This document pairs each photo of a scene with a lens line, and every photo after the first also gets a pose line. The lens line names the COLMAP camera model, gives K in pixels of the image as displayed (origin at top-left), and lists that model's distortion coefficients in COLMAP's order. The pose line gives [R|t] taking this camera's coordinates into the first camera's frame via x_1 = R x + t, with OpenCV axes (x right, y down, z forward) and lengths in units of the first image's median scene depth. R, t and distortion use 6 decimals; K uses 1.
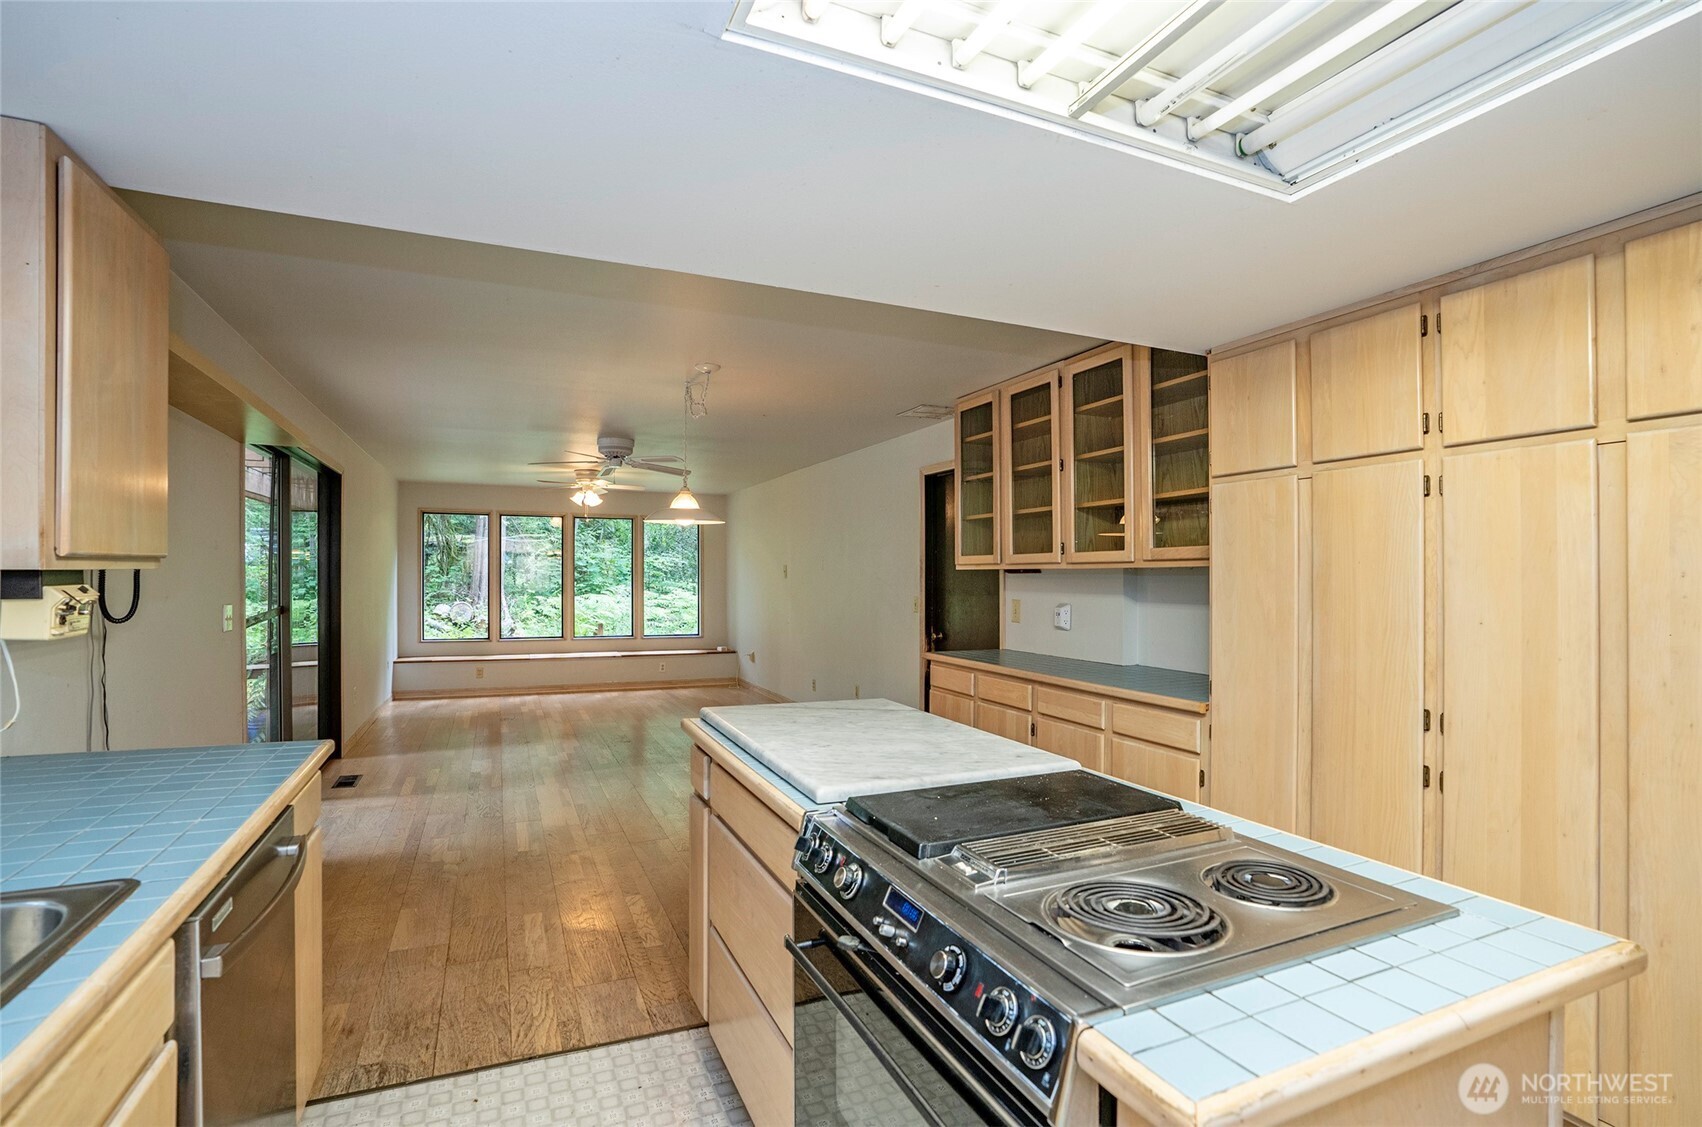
lens RADIAL K [[829.9, 0, 863.0], [0, 829.9, 577.5], [0, 0, 1]] dist [-0.058378, 0.023657]
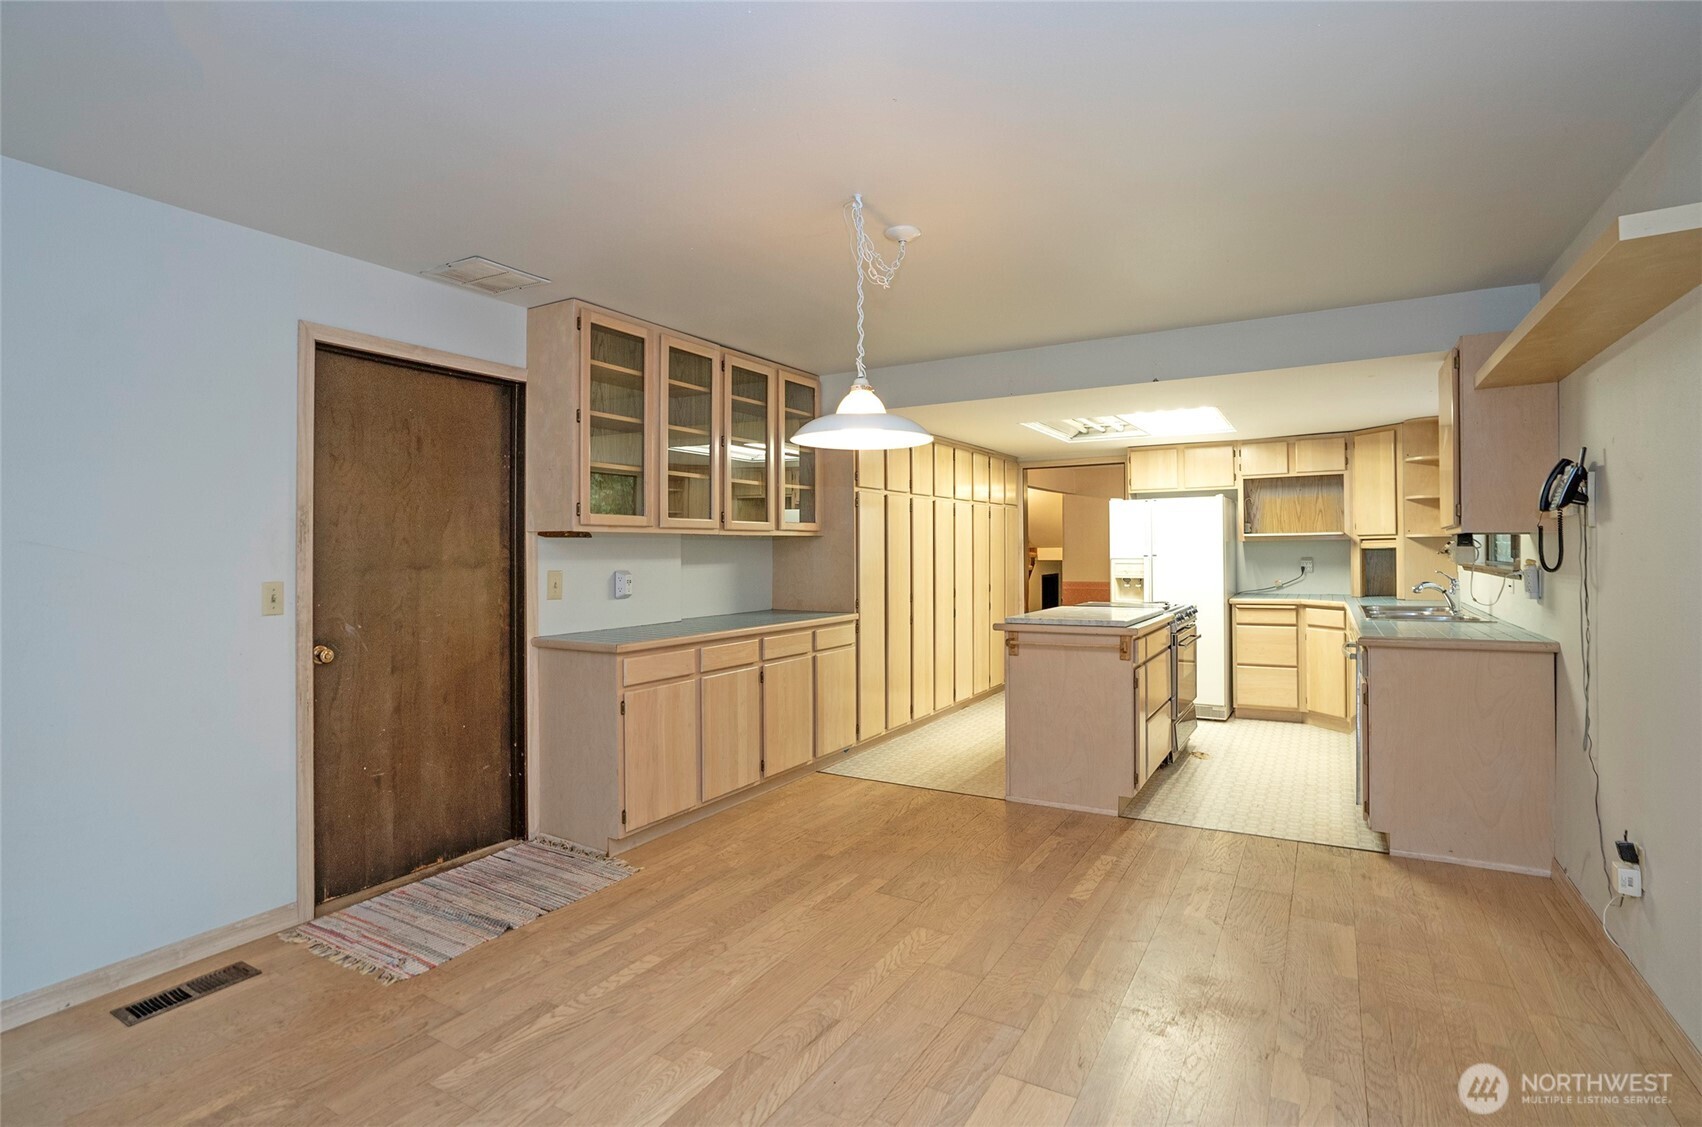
lens RADIAL K [[829.9, 0, 826.6], [0, 829.9, 548.4], [0, 0, 1]] dist [-0.058378, 0.023657]
pose [[-0.563102, 0.000675, 0.826387, -0.518124], [0.003935, 0.999991, 0.001865, 0.004598], [-0.826378, 0.004302, -0.563099, 1.037938]]
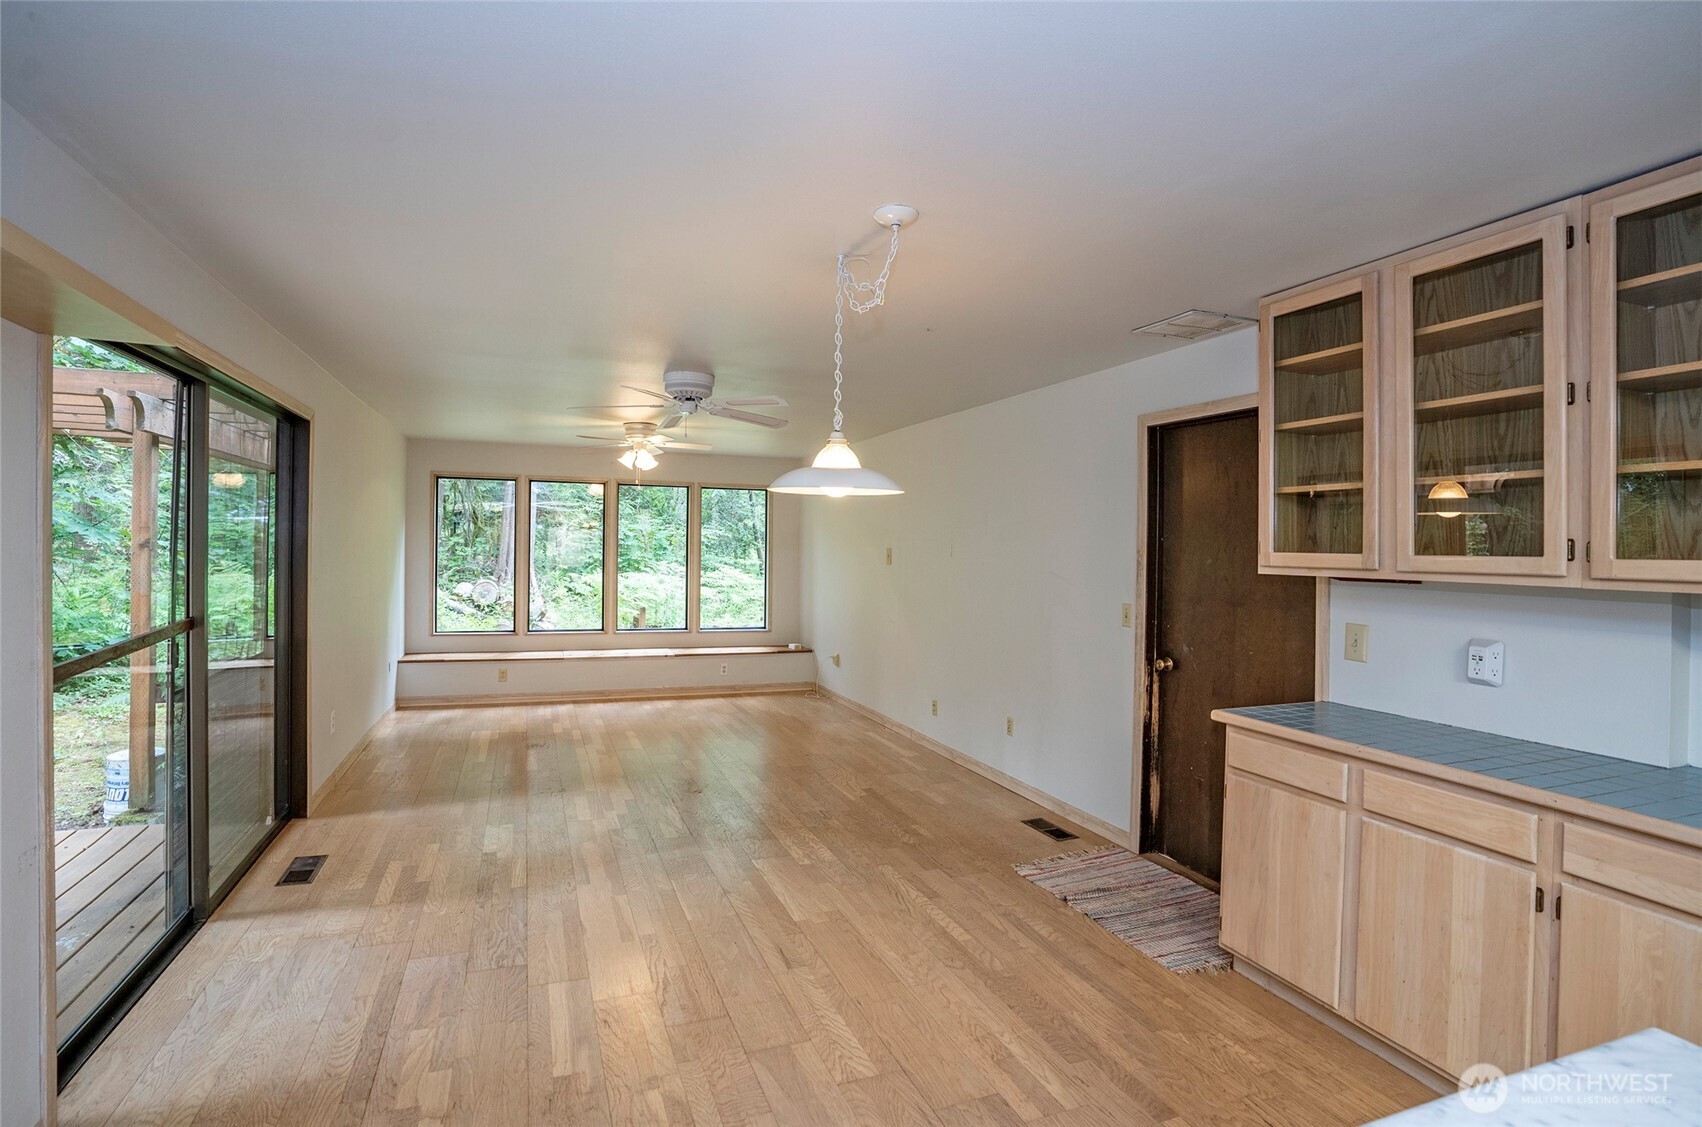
lens RADIAL K [[829.9, 0, 845.1], [0, 829.9, 551.9], [0, 0, 1]] dist [-0.058378, 0.023657]
pose [[0.998614, 0.012822, -0.051042, -0.137747], [-0.012580, 0.999908, 0.005061, -0.020902], [0.051102, -0.004412, 0.998684, 0.317814]]
